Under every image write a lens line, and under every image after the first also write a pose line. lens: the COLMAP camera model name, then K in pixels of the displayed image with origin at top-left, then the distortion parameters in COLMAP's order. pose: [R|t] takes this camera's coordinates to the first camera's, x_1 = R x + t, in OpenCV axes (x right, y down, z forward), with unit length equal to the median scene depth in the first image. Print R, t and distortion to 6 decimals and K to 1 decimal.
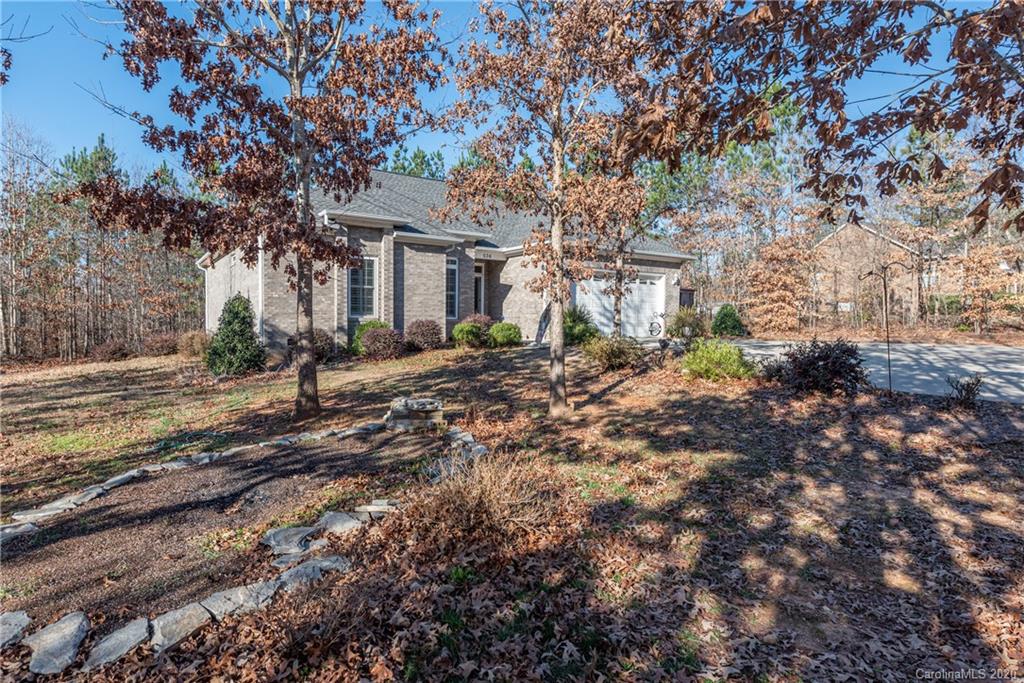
lens RADIAL K [[567.5, 0, 479.6], [0, 567.5, 341.3], [0, 0, 1]] dist [0.000104, -0.000943]
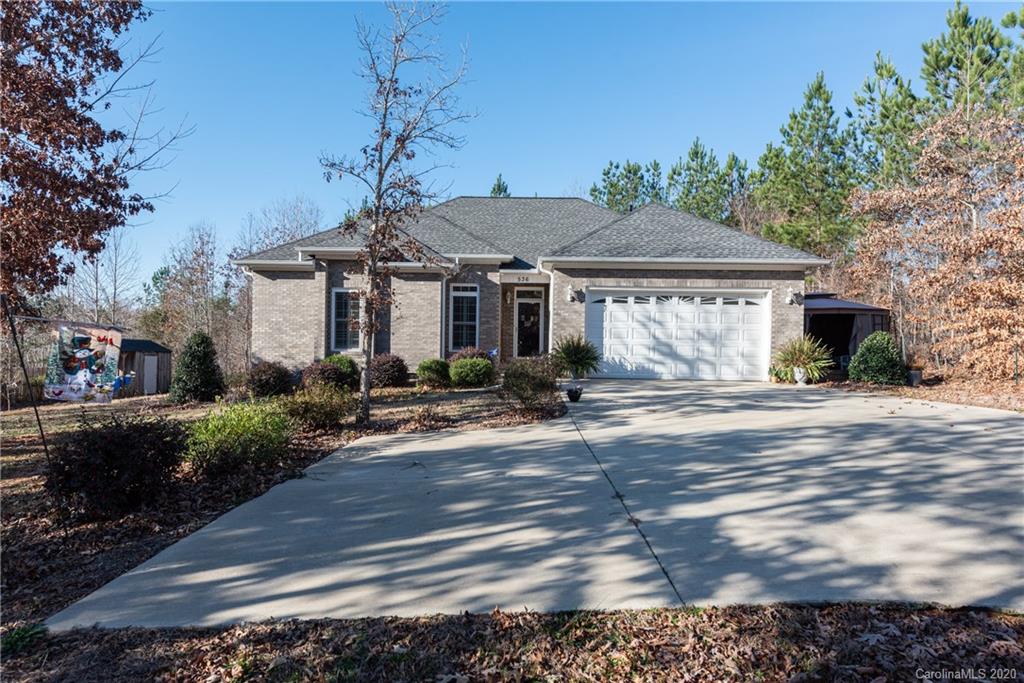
lens RADIAL K [[574.7, 0, 512.0], [0, 574.7, 341.5], [0, 0, 1]] dist [0.002517, -0.000951]
pose [[0.828541, -0.000431, -0.559928, 0.483912], [-0.024594, 0.999007, -0.037163, -0.022983], [0.559388, 0.044562, 0.827707, 0.269869]]
